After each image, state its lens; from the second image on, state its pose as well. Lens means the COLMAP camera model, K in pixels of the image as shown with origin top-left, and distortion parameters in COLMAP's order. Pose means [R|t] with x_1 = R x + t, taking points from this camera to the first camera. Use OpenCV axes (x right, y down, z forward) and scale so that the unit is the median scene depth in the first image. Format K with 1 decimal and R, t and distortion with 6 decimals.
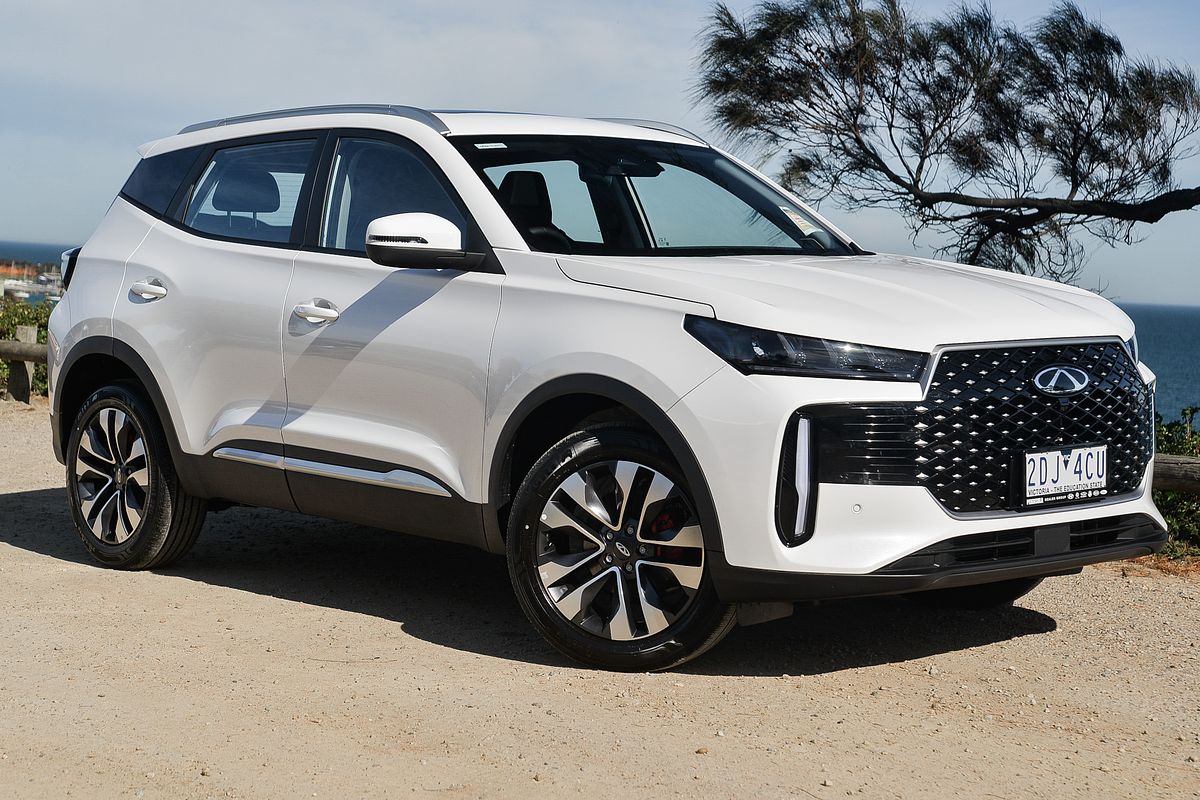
lens RADIAL K [[1983.8, 0, 594.3], [0, 1983.8, 401.8], [0, 0, 1]] dist [0.276287, 0.000000]
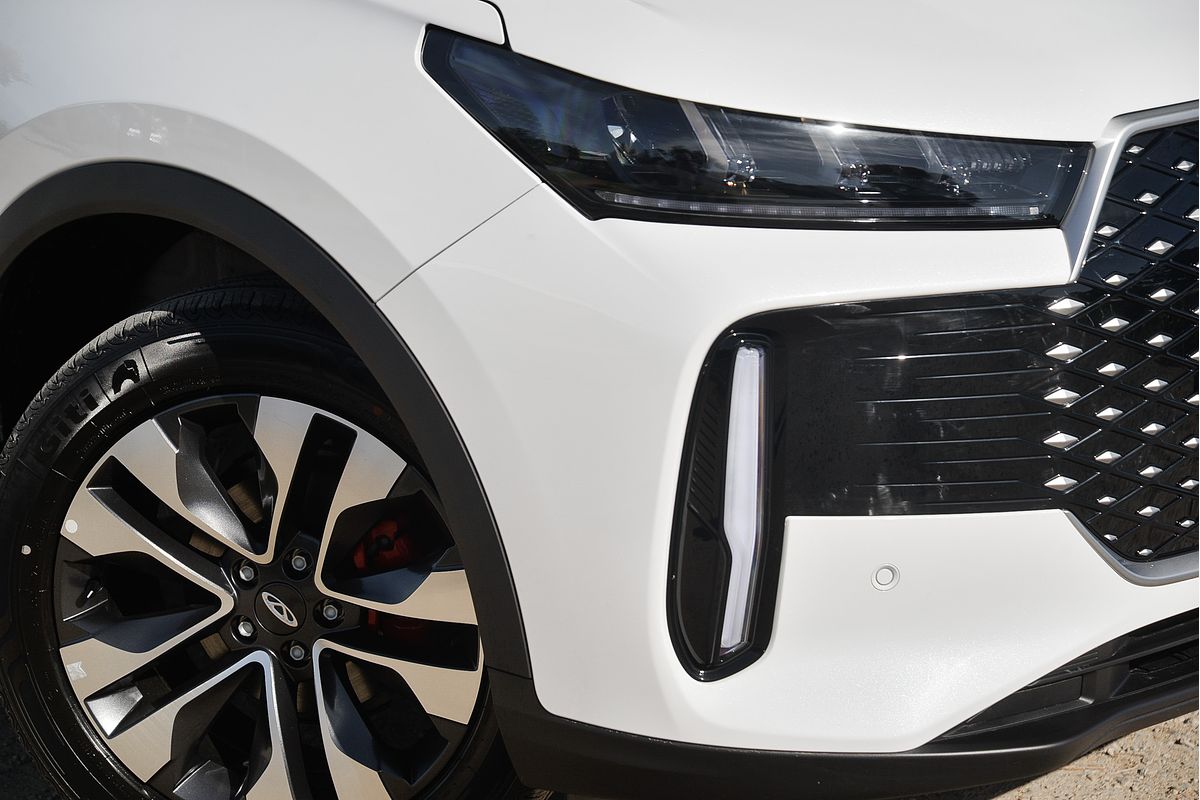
lens RADIAL K [[2474.3, 0, 600.4], [0, 2474.3, 405.5], [0, 0, 1]] dist [0.669947, 0.000000]
pose [[0.996762, -0.016320, 0.078735, 0.041160], [-0.001744, 0.974569, 0.224083, -0.081230], [-0.080389, -0.223495, 0.971384, 0.544738]]
